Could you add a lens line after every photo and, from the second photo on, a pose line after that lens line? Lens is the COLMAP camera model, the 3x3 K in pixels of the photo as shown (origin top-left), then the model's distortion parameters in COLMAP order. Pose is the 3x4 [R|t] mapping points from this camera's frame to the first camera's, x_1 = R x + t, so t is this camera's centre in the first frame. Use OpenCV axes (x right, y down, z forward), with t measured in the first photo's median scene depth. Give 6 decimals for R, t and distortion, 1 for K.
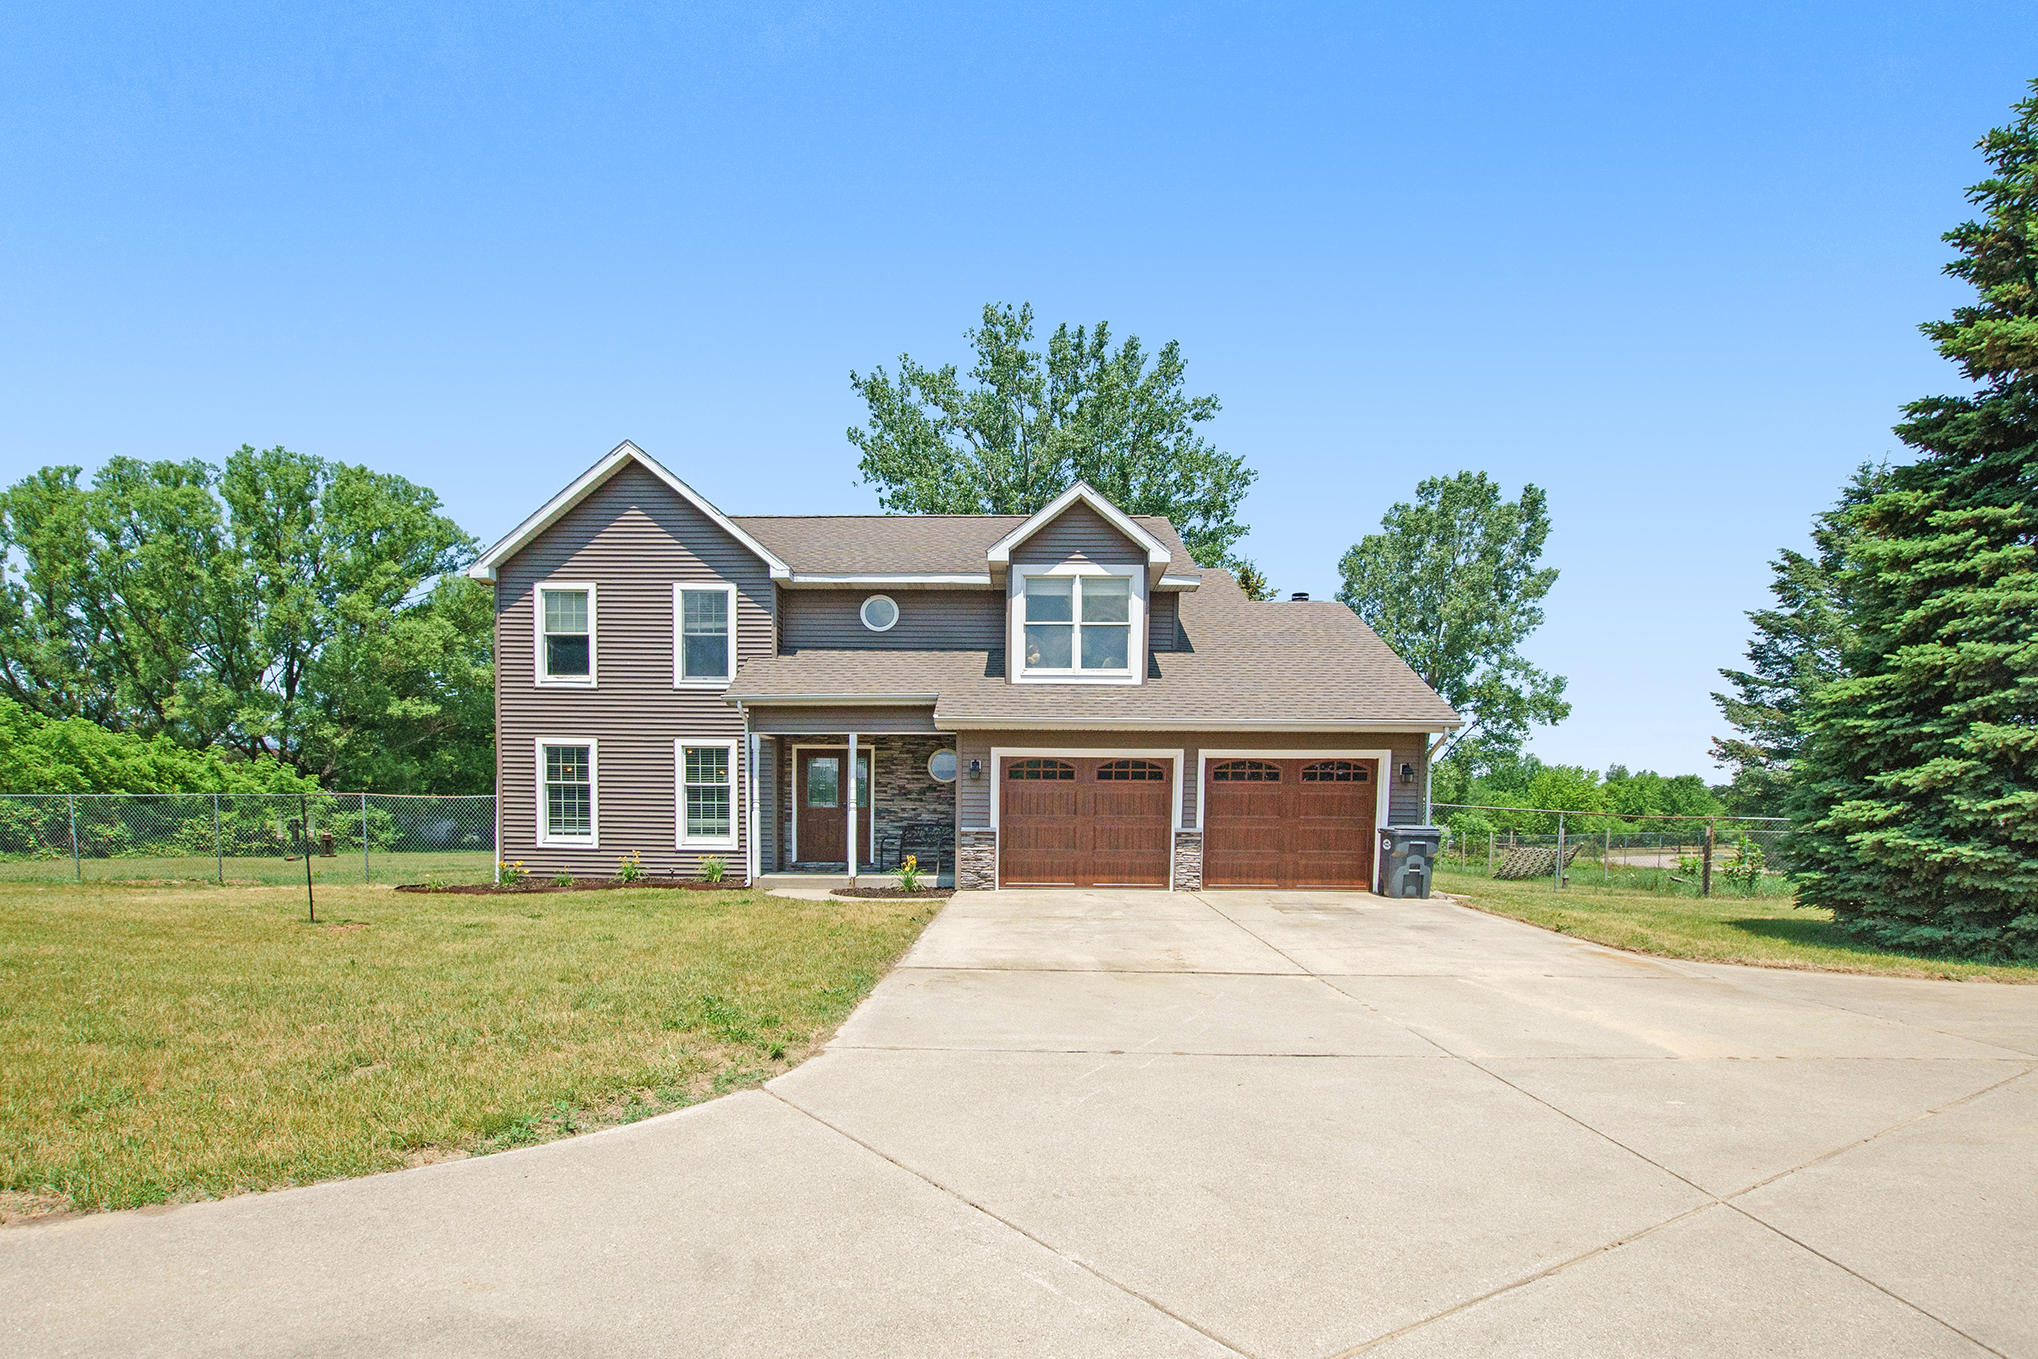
lens RADIAL K [[1037.2, 0, 1001.5], [0, 1037.2, 699.0], [0, 0, 1]] dist [-0.006191, -0.000496]
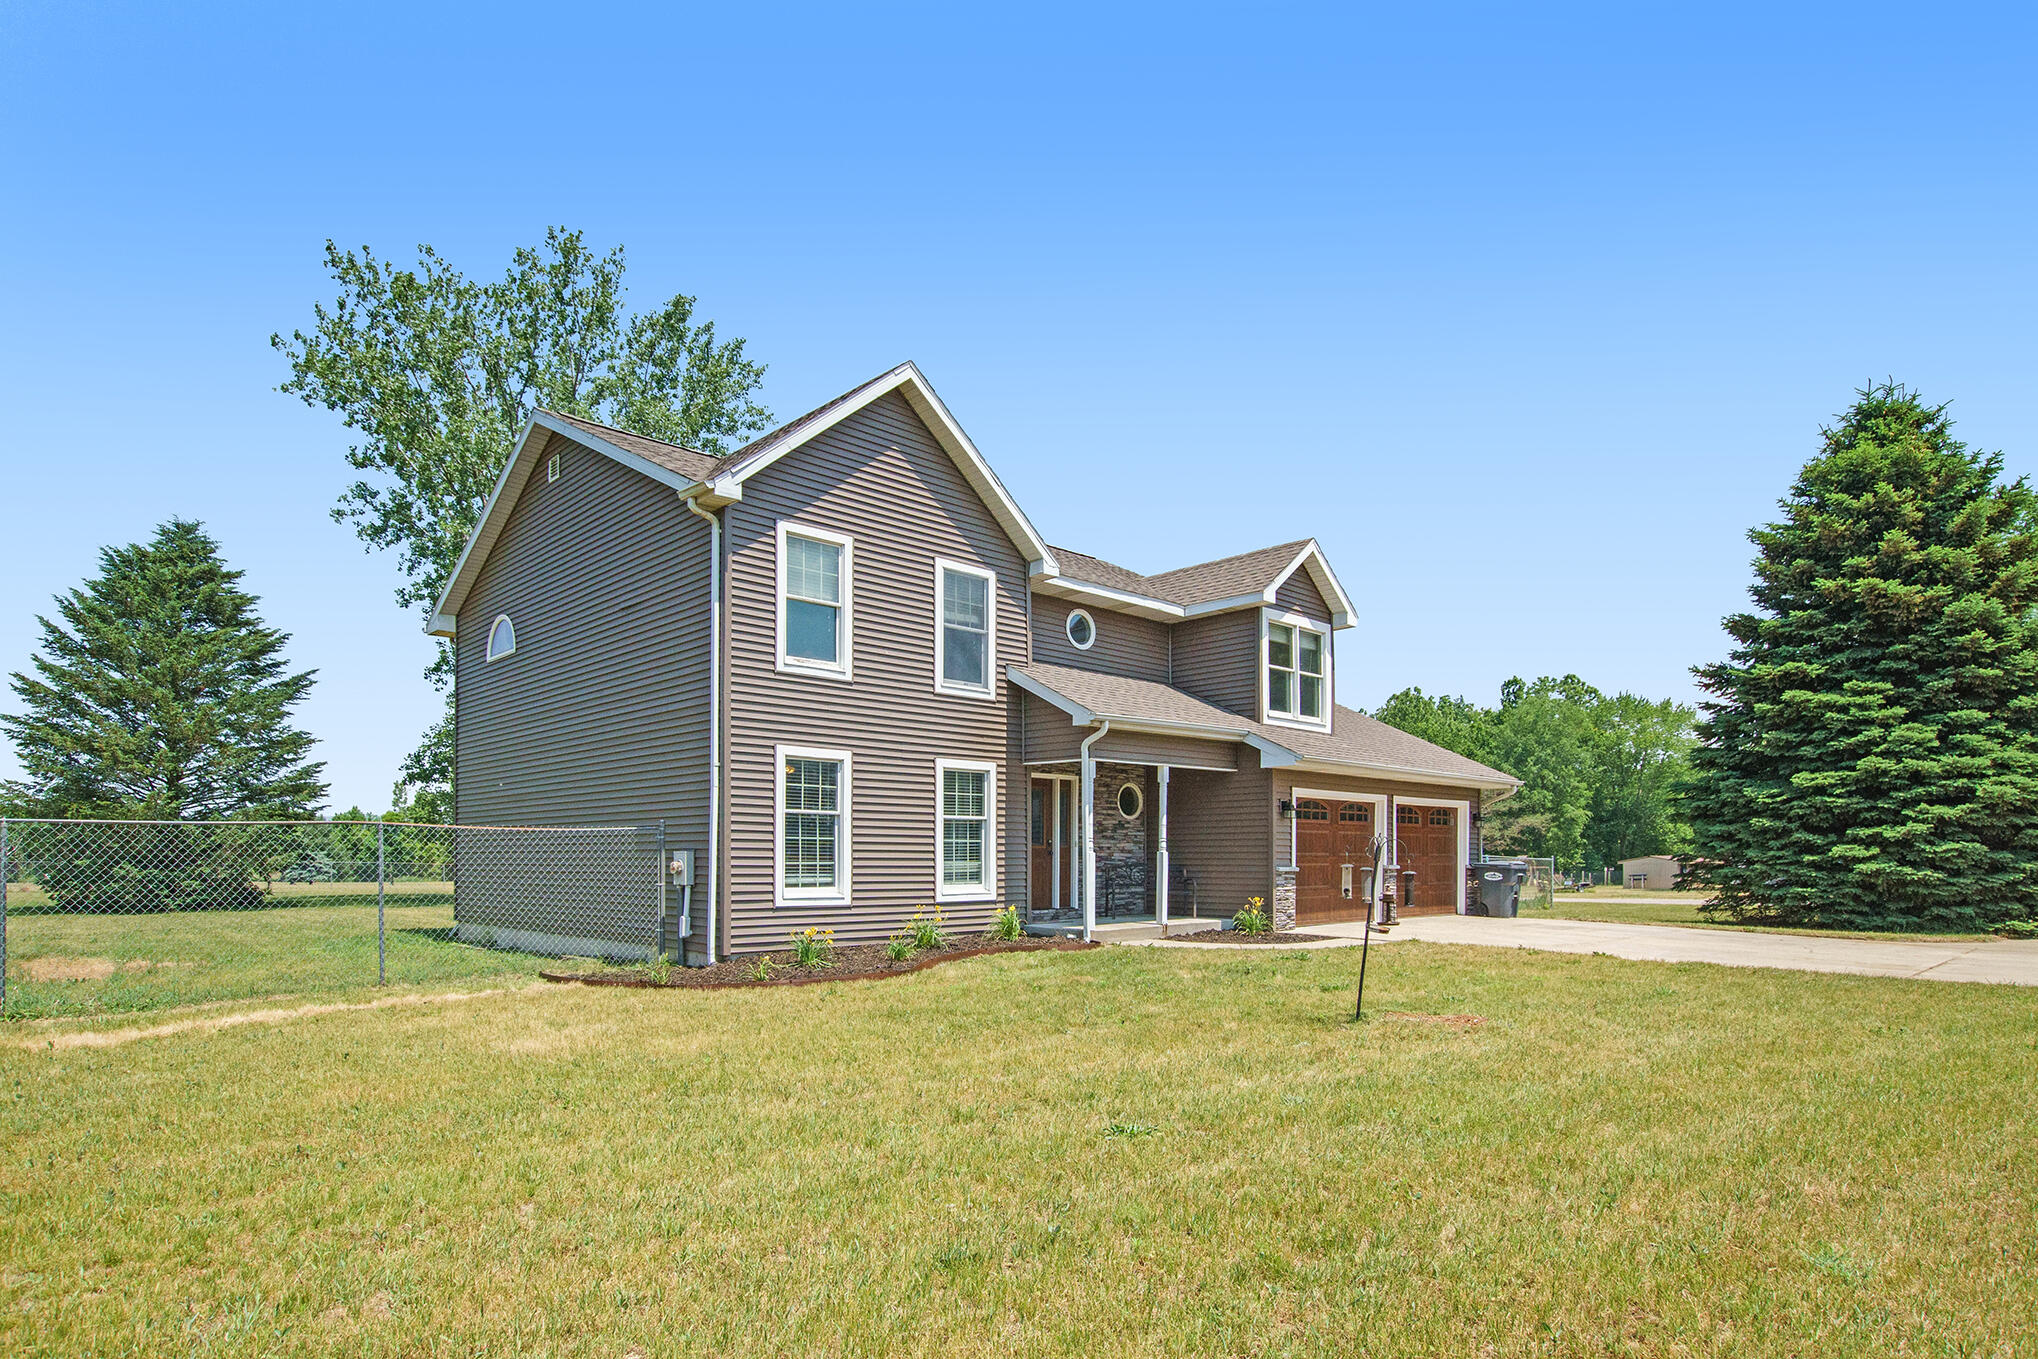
lens RADIAL K [[1072.2, 0, 1033.2], [0, 1072.2, 679.0], [0, 0, 1]] dist [0.007143, 0.000913]
pose [[0.718831, 0.105303, 0.687163, -0.831740], [-0.075460, 0.994440, -0.073453, 0.033808], [-0.691077, 0.000947, 0.722781, 0.376736]]
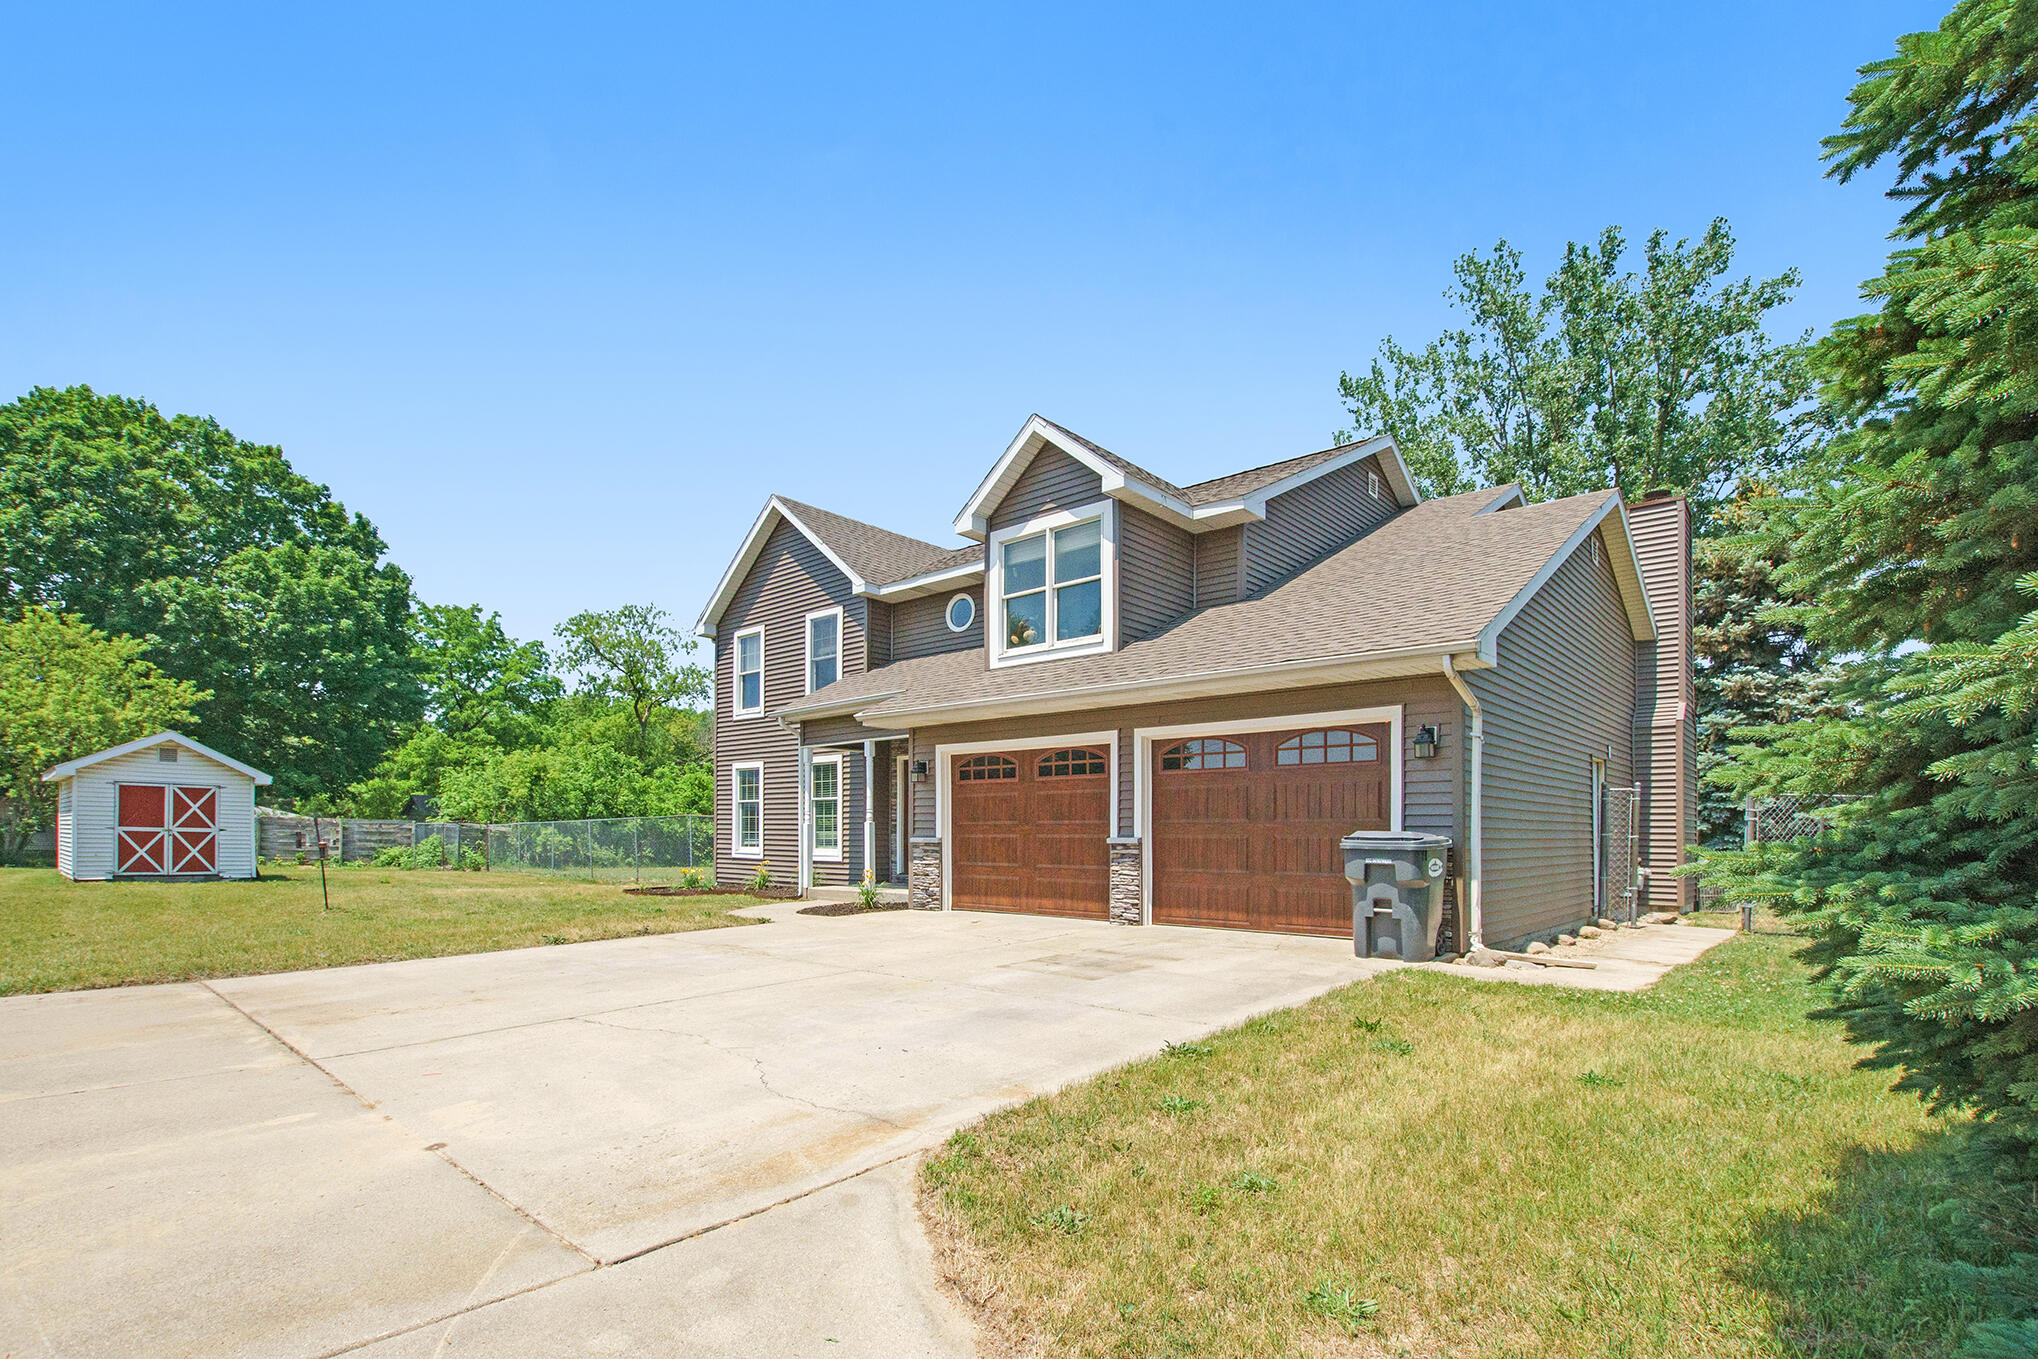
lens RADIAL K [[956.2, 0, 1030.1], [0, 956.2, 683.4], [0, 0, 1]] dist [-0.002872, -0.000113]
pose [[0.763339, -0.105592, -0.637309, 0.510109], [0.070344, 0.994271, -0.080481, 0.059300], [0.642156, 0.016603, 0.766394, 0.393713]]
